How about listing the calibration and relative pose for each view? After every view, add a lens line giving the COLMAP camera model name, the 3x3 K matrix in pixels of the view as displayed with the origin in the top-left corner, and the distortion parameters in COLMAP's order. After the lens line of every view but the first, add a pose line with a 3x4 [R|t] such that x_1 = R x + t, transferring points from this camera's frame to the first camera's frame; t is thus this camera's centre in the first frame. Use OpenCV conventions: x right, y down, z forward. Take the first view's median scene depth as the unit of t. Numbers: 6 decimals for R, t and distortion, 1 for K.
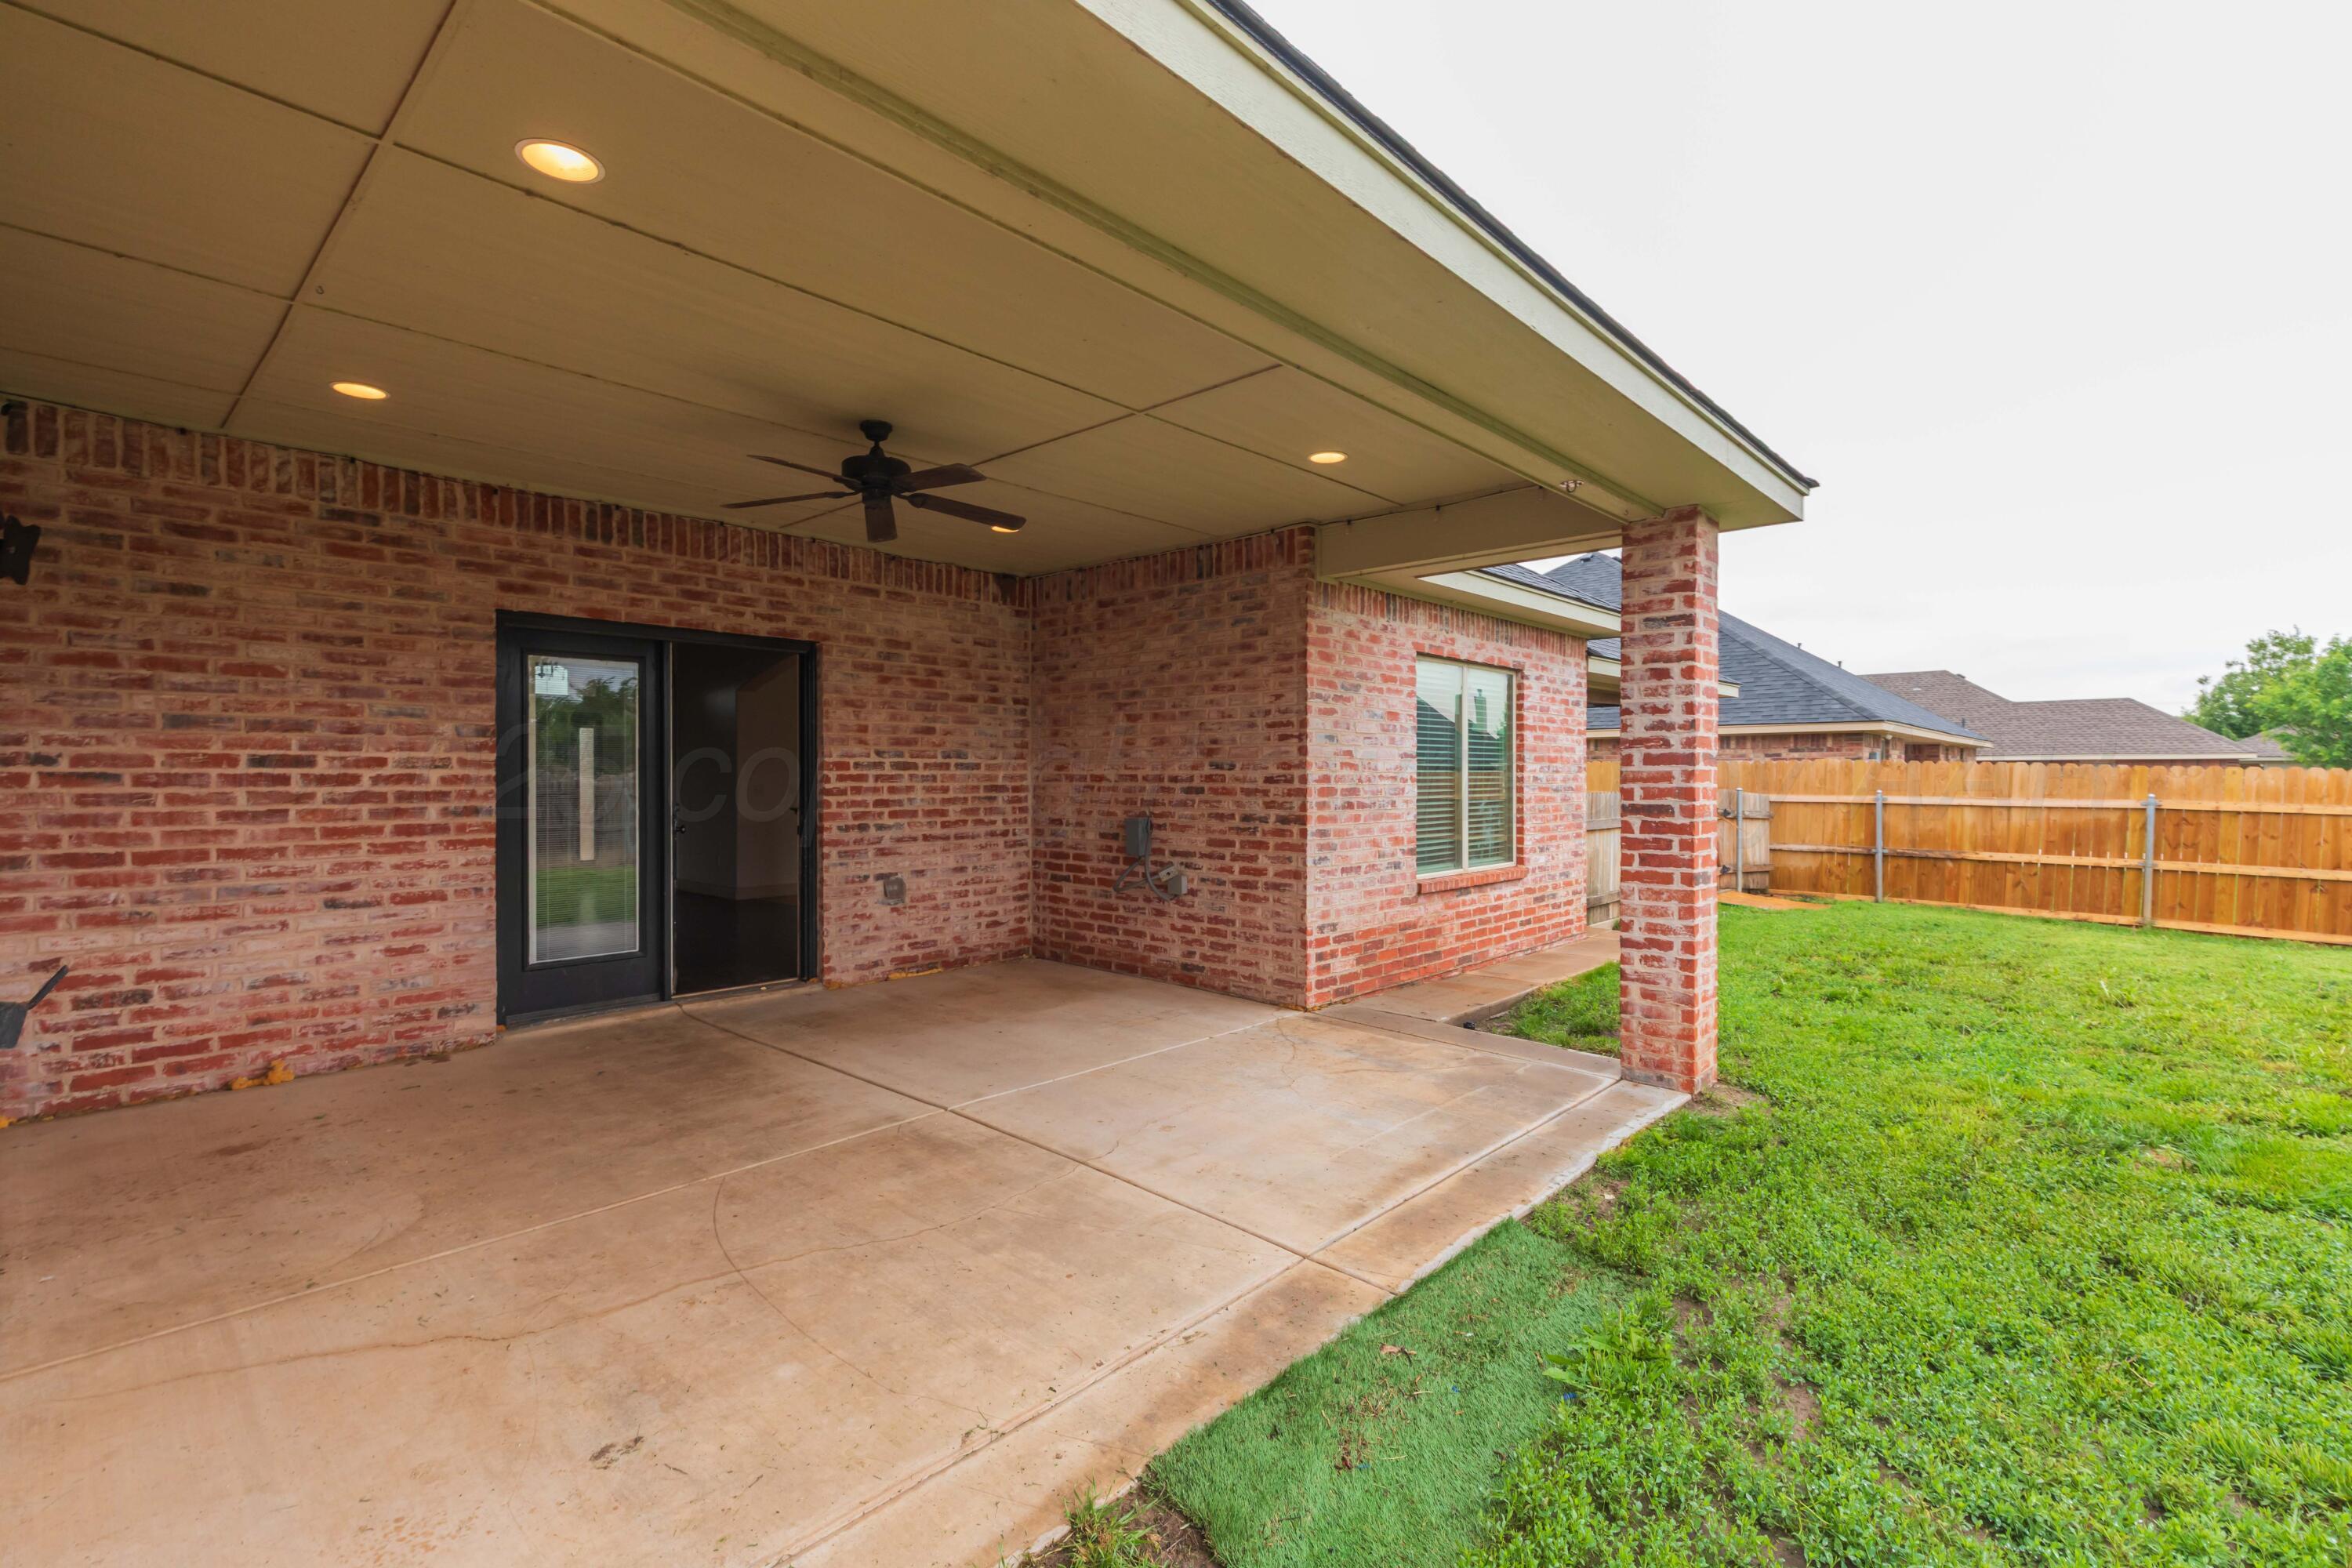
lens RADIAL K [[1065.2, 0, 1184.3], [0, 1065.2, 784.6], [0, 0, 1]] dist [0.004117, 0.000267]
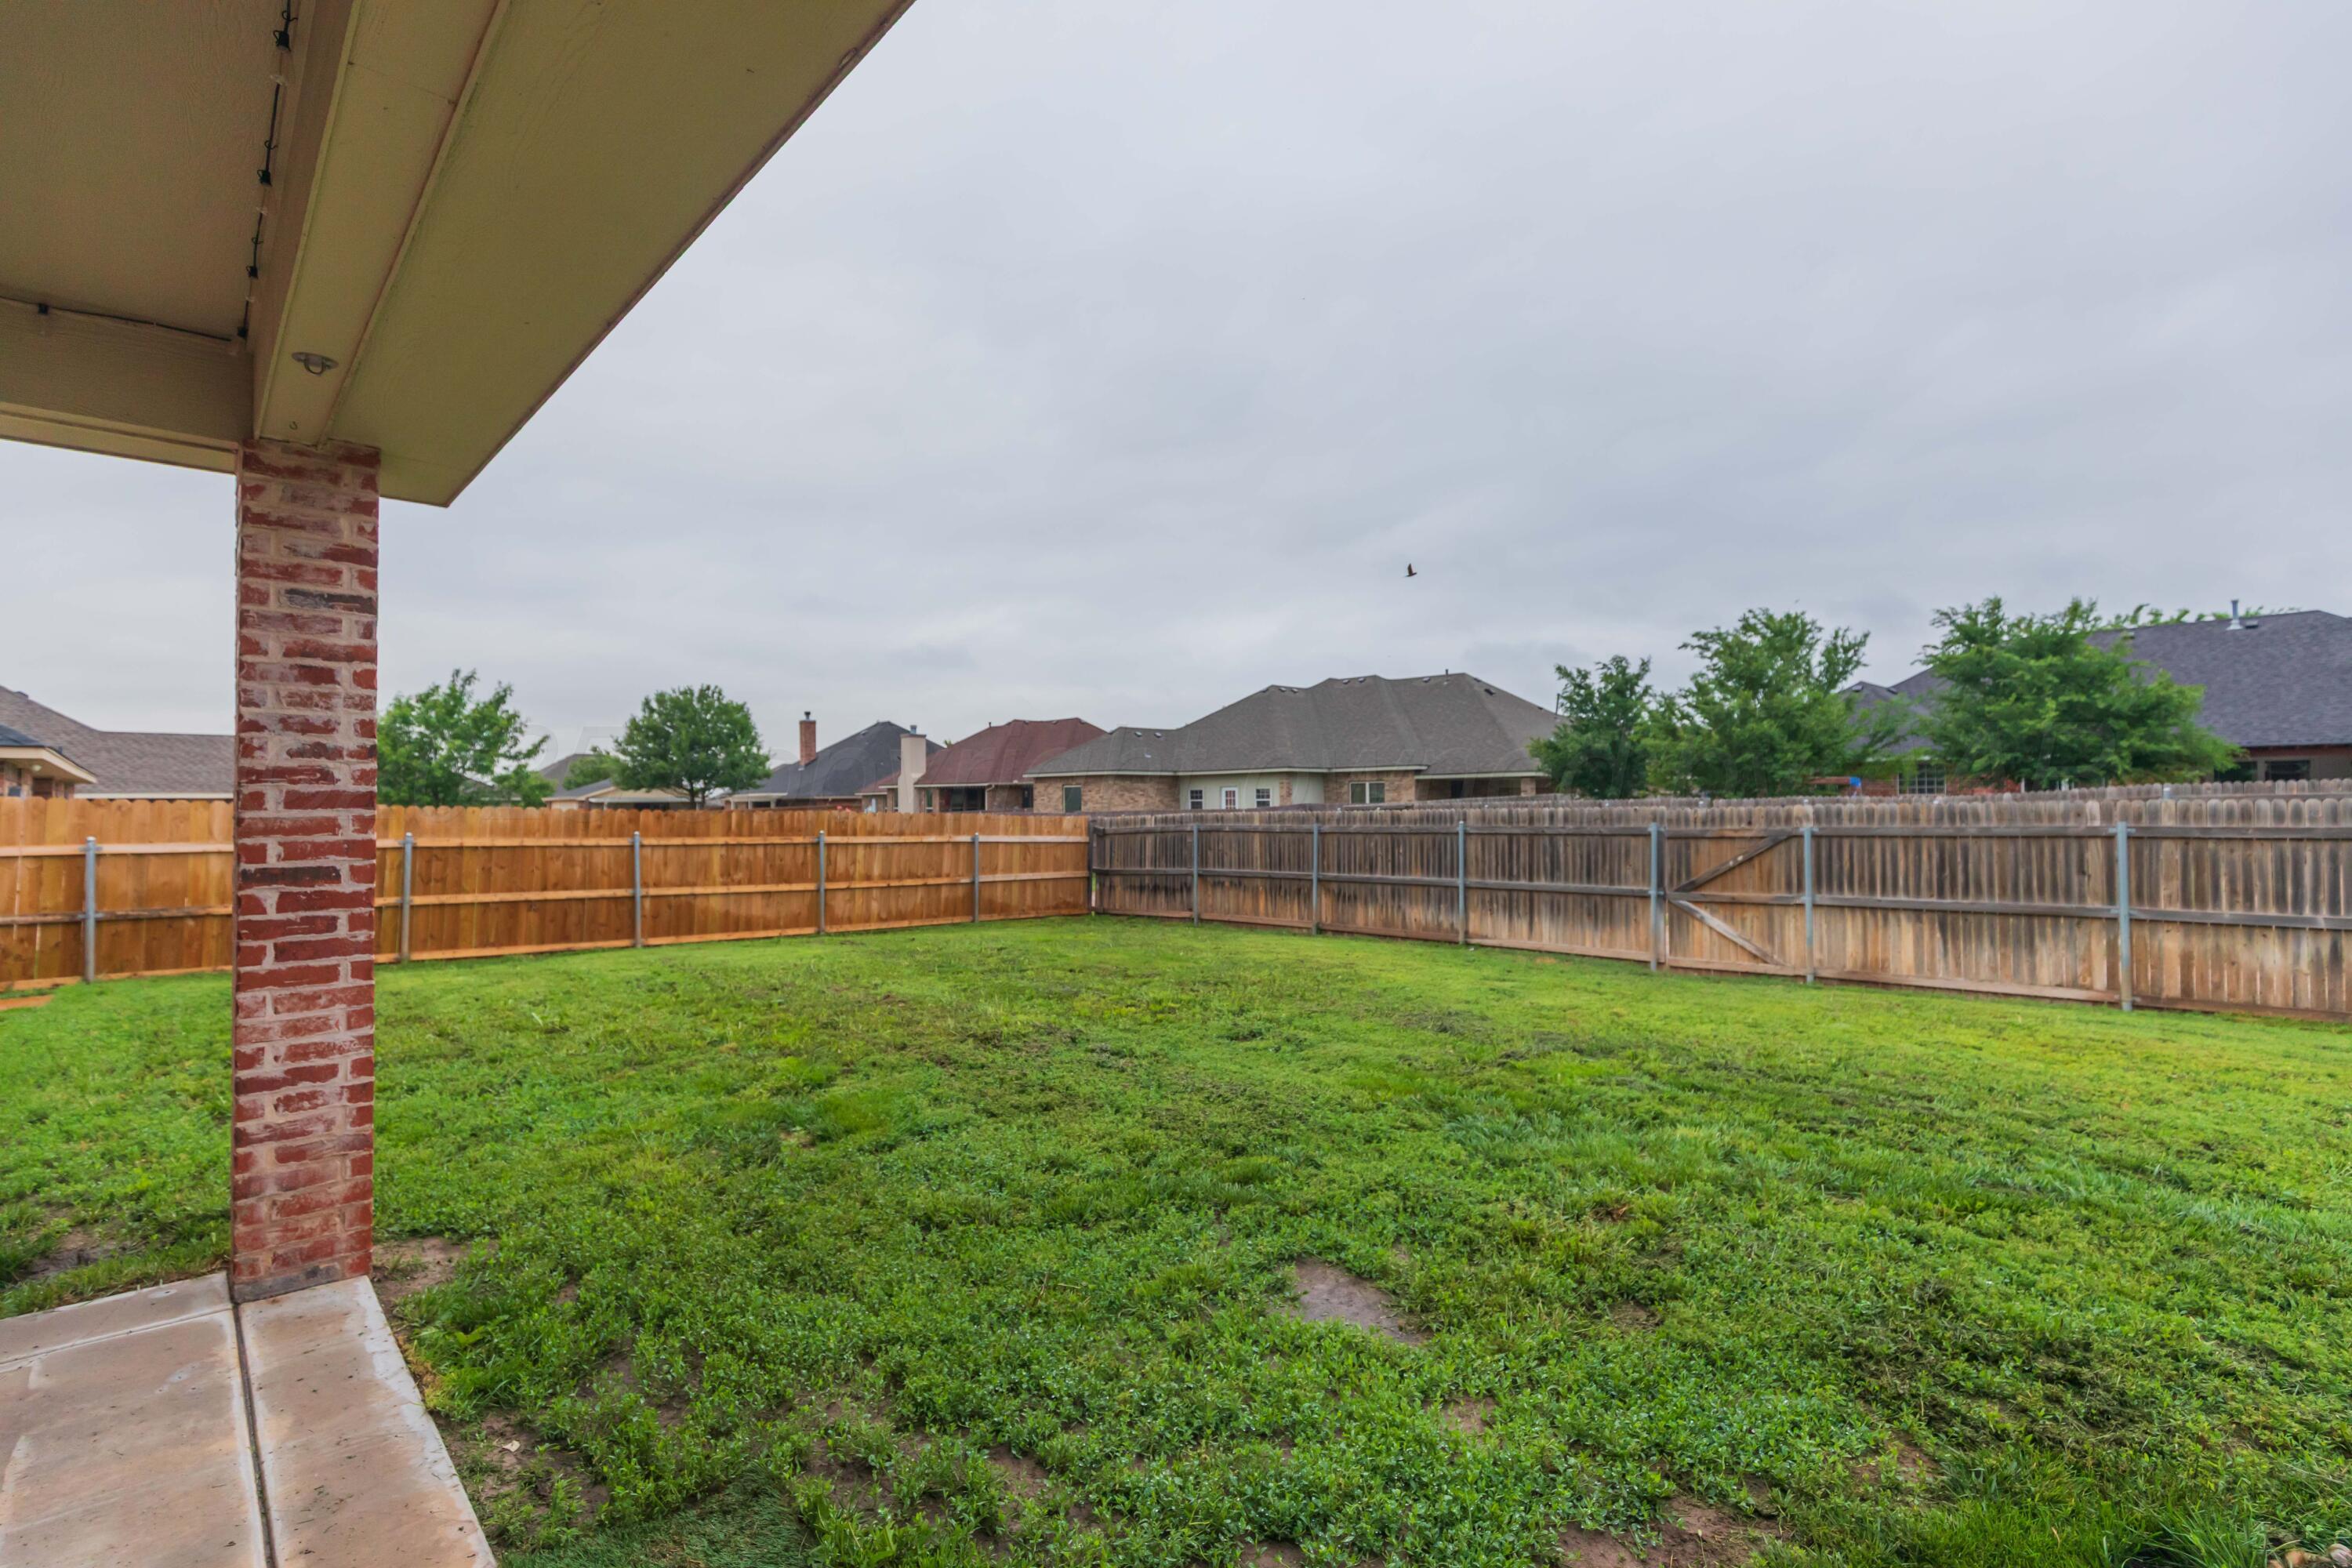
lens RADIAL K [[1065.2, 0, 1184.3], [0, 1065.2, 784.6], [0, 0, 1]] dist [0.004117, 0.000267]
pose [[0.054684, 0.019281, 0.998318, -0.203844], [0.016436, 0.999661, -0.020207, -0.010684], [-0.998368, 0.017513, 0.054348, 0.406275]]
